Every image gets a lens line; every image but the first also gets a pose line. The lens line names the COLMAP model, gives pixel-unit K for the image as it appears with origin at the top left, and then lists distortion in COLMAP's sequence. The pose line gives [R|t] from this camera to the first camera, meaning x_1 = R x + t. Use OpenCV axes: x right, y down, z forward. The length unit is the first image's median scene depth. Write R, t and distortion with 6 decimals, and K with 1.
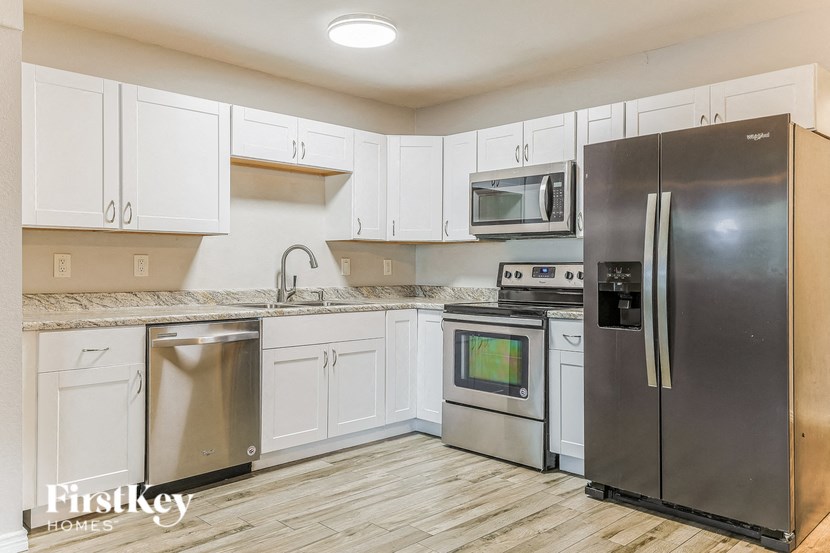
lens RADIAL K [[678.5, 0, 412.3], [0, 678.5, 276.4], [0, 0, 1]] dist [0.037342, -0.017223]
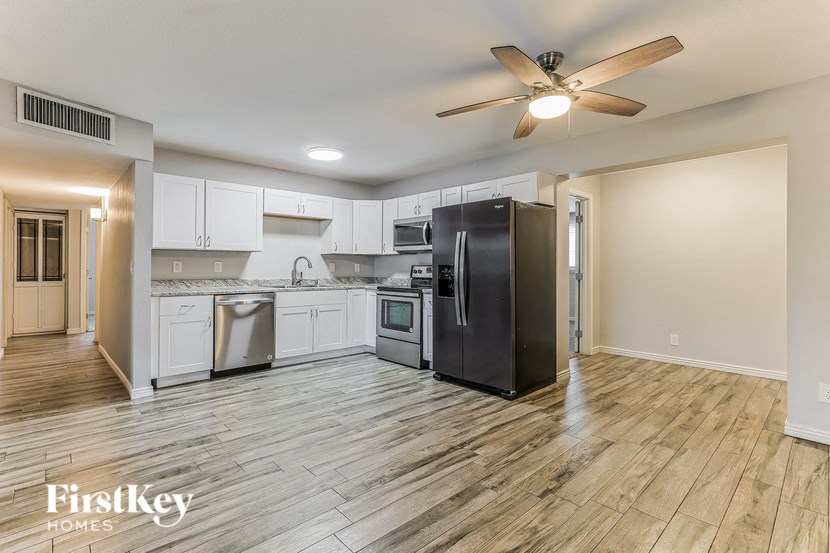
lens RADIAL K [[396.5, 0, 418.5], [0, 396.5, 269.2], [0, 0, 1]] dist [-0.013545, 0.002466]
pose [[0.999965, 0.000423, 0.008339, 0.188434], [-0.000334, 0.999943, -0.010645, 0.003863], [-0.008343, 0.010642, 0.999909, -0.184718]]
